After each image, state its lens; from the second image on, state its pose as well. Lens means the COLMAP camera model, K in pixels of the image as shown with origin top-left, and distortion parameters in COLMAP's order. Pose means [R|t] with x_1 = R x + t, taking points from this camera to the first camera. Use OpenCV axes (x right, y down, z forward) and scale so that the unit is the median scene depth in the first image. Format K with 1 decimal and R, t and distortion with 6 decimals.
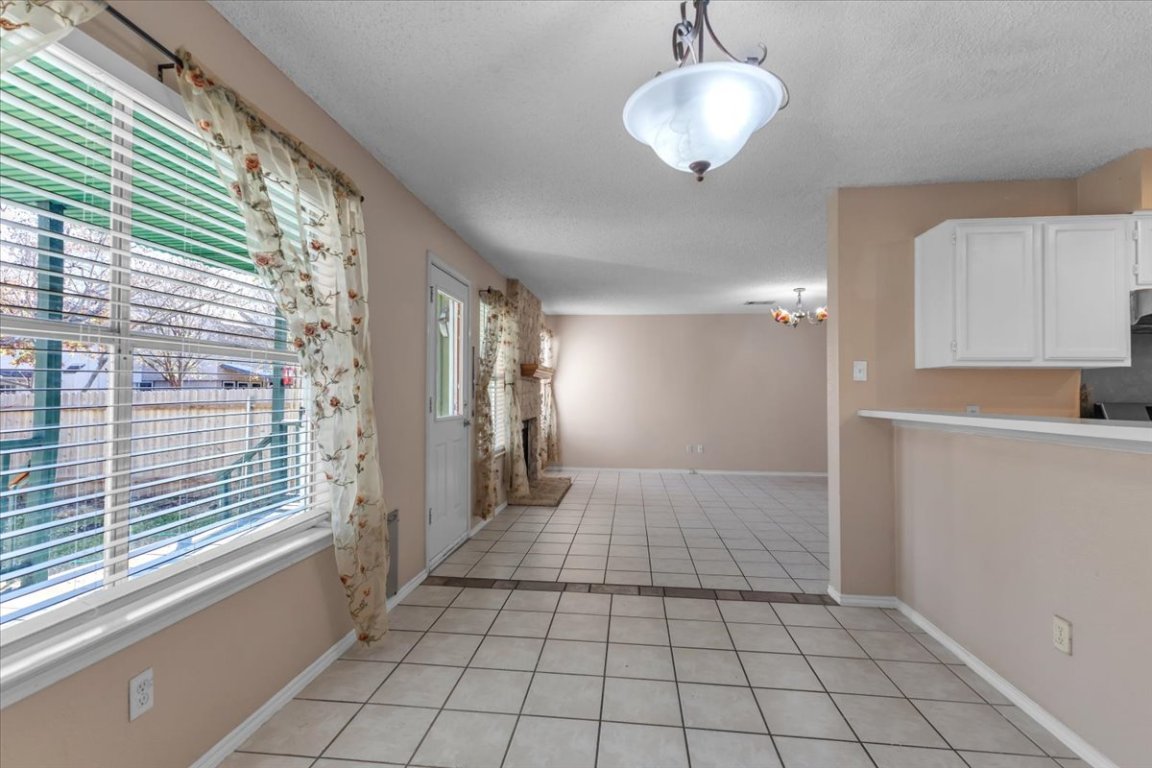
lens RADIAL K [[537.4, 0, 574.3], [0, 537.4, 385.6], [0, 0, 1]] dist [0.003595, 0.000422]
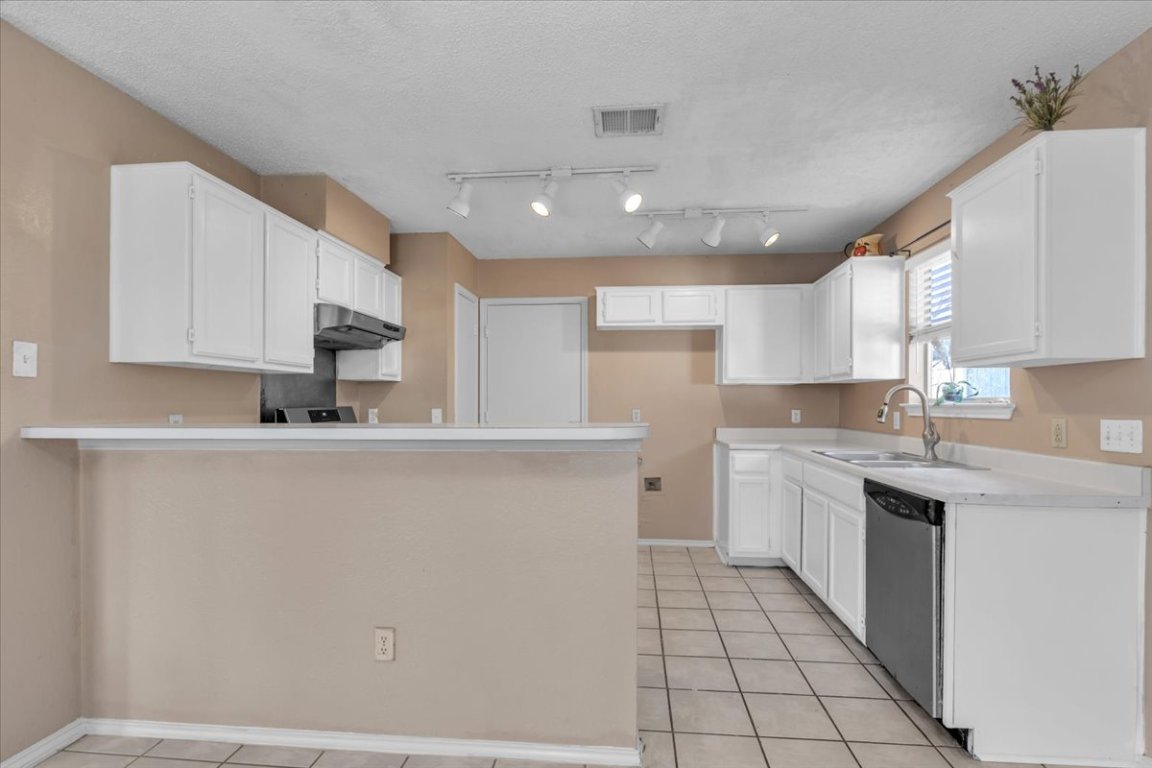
lens RADIAL K [[537.4, 0, 579.6], [0, 537.4, 404.2], [0, 0, 1]] dist [0.003595, 0.000422]
pose [[-0.004162, -0.011418, 0.999926, -0.045359], [-0.009537, 0.999890, 0.011378, 0.008907], [-0.999946, -0.009489, -0.004271, 0.449378]]
